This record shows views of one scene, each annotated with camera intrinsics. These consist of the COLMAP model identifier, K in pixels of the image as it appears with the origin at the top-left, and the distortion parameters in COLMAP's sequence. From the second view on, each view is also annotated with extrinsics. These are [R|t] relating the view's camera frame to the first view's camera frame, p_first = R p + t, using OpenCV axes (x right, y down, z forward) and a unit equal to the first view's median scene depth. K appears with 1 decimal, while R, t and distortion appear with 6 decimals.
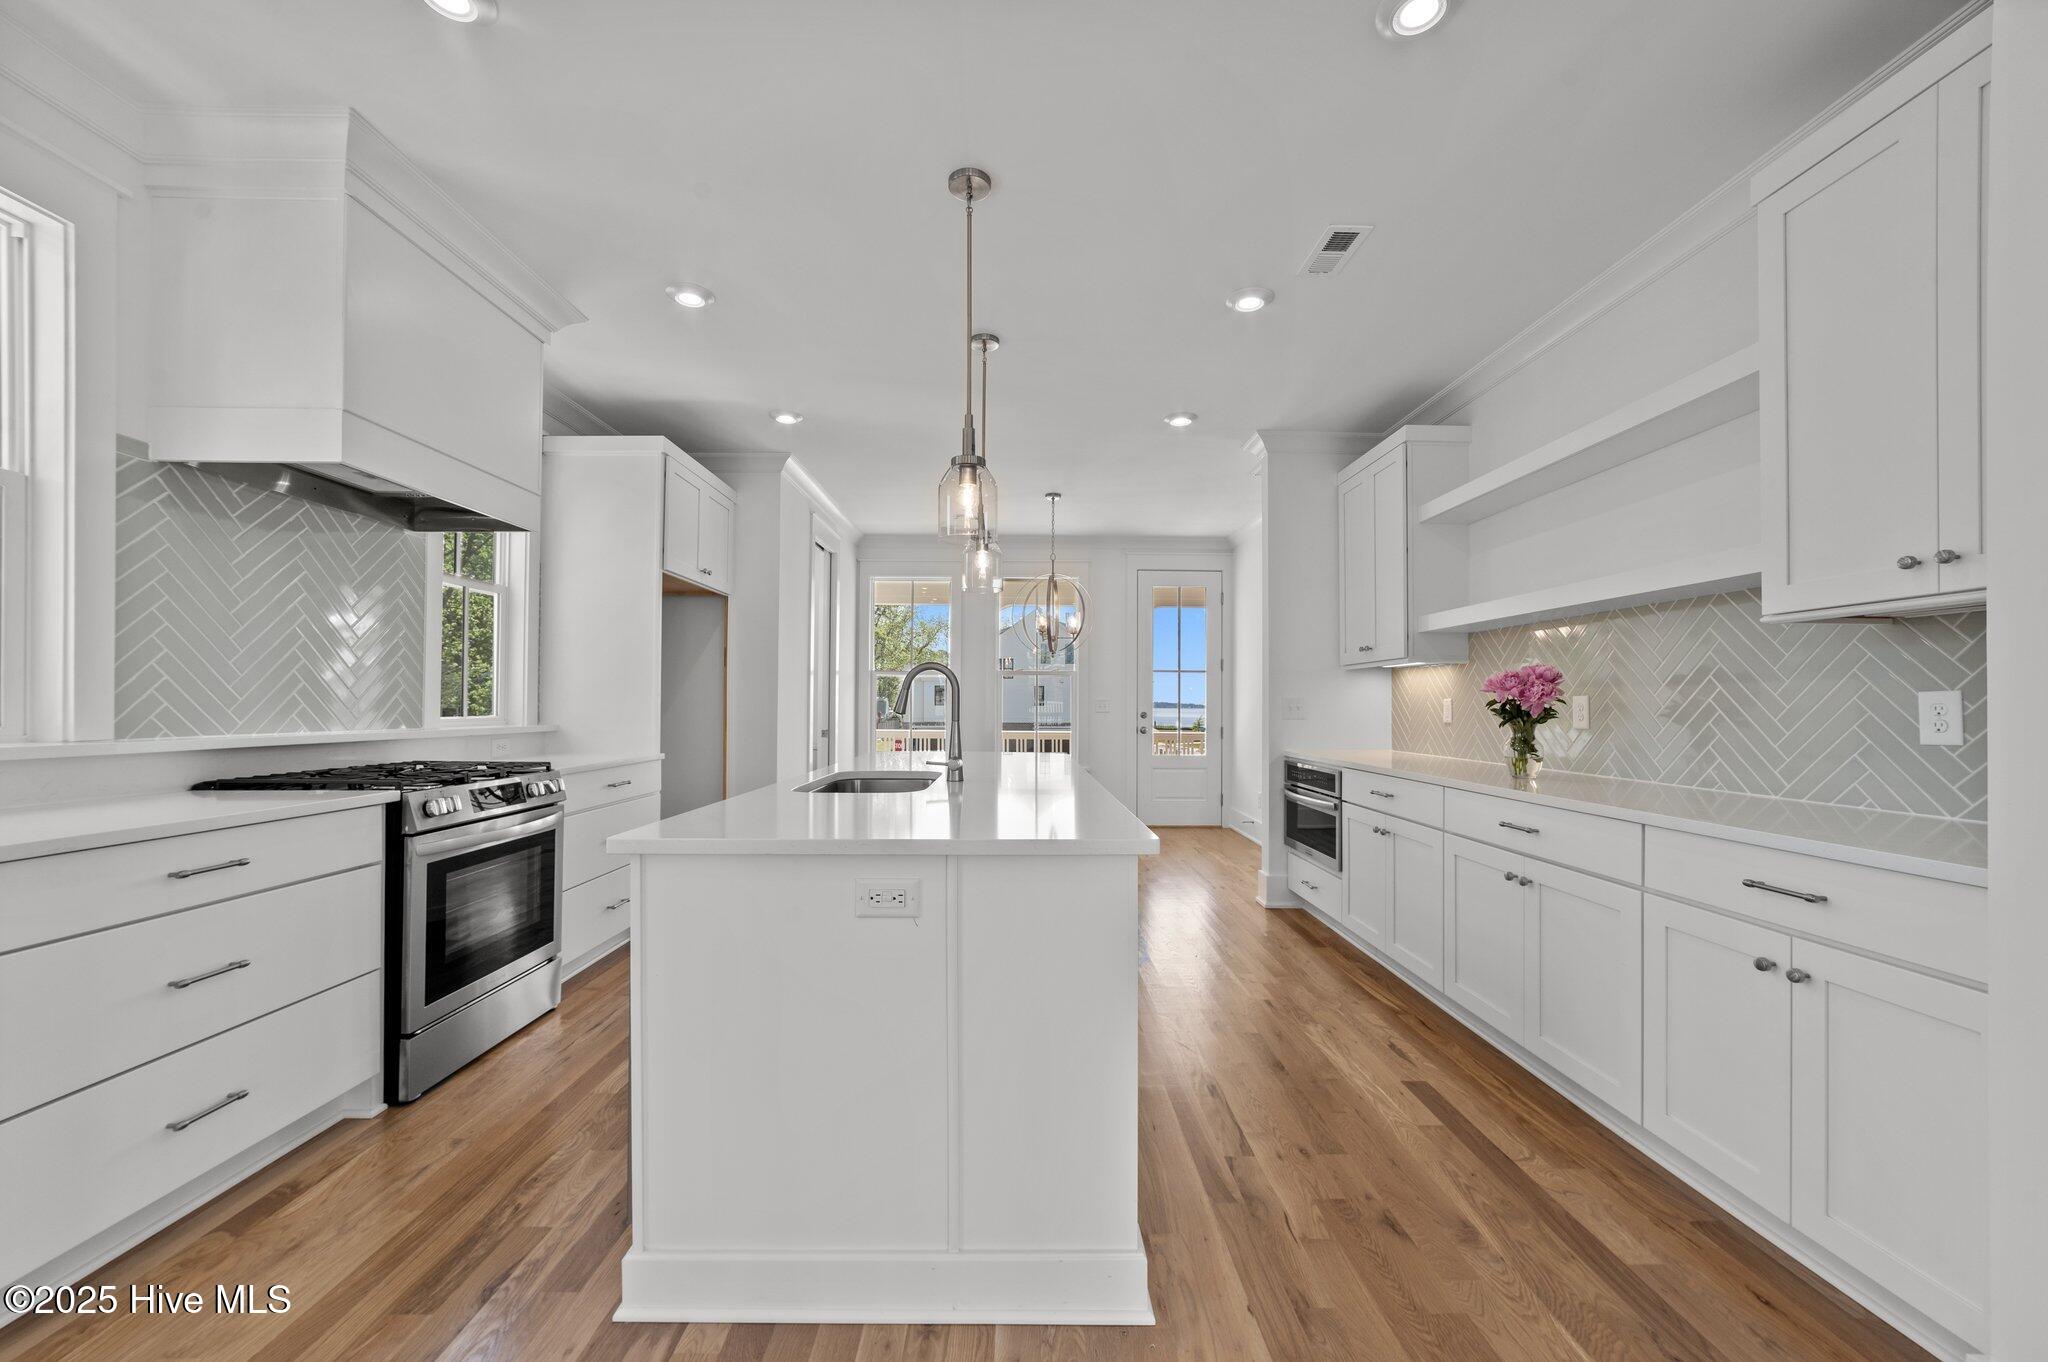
lens RADIAL K [[809.6, 0, 1014.9], [0, 809.6, 710.2], [0, 0, 1]] dist [0.000748, 0.000260]
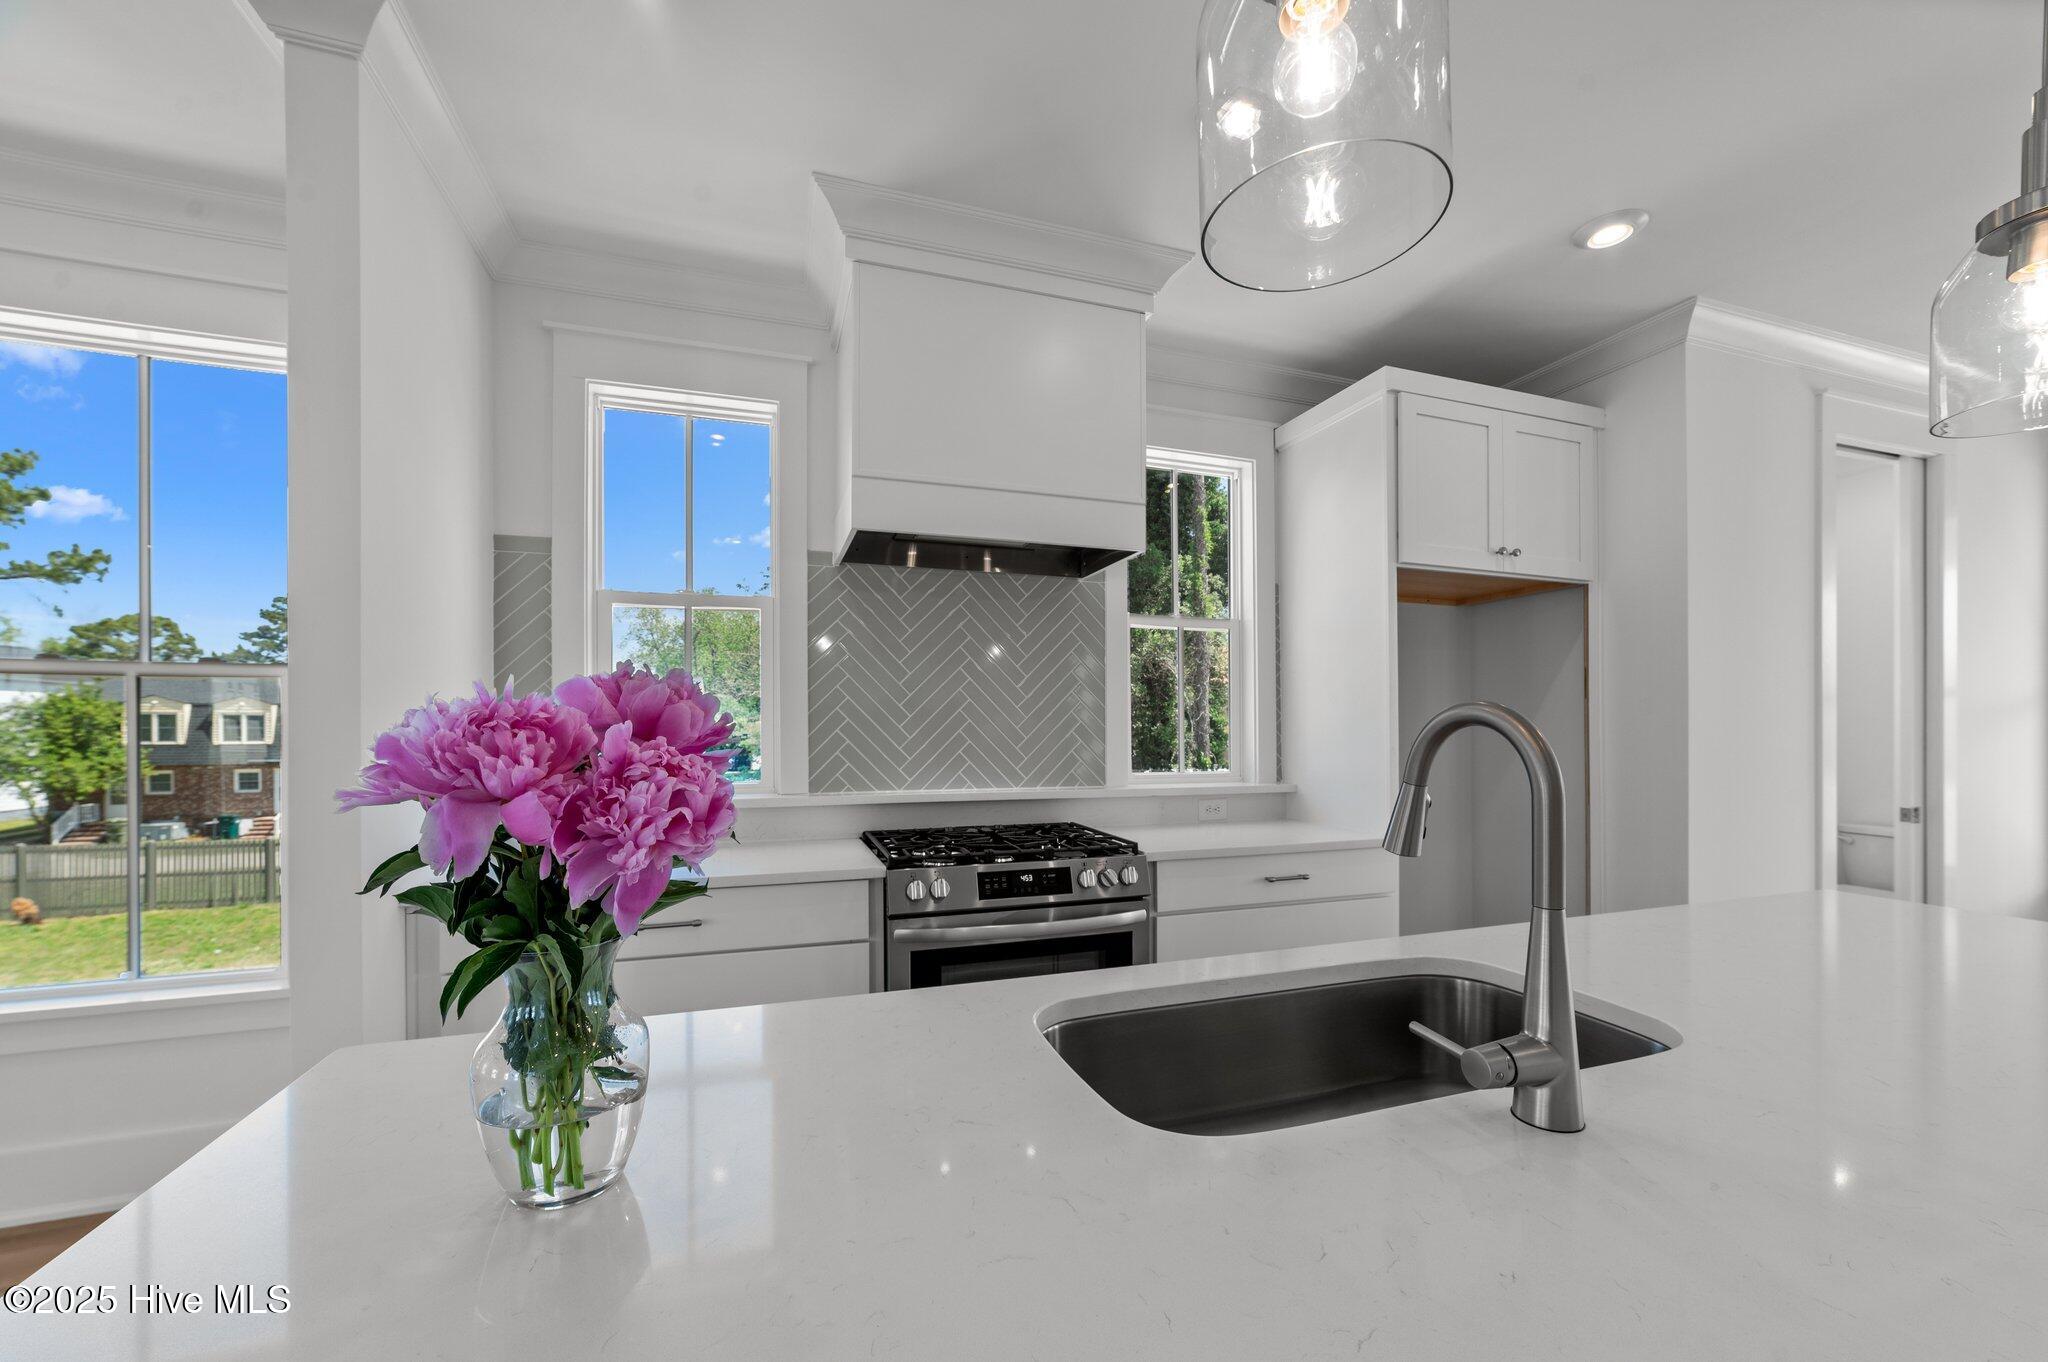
lens RADIAL K [[809.6, 0, 1014.9], [0, 809.6, 710.2], [0, 0, 1]] dist [0.000748, 0.000260]
pose [[0.335941, -0.036398, -0.941179, 0.091045], [-0.003016, 0.999206, -0.039719, -0.023587], [0.941878, 0.016182, 0.335565, 0.499656]]
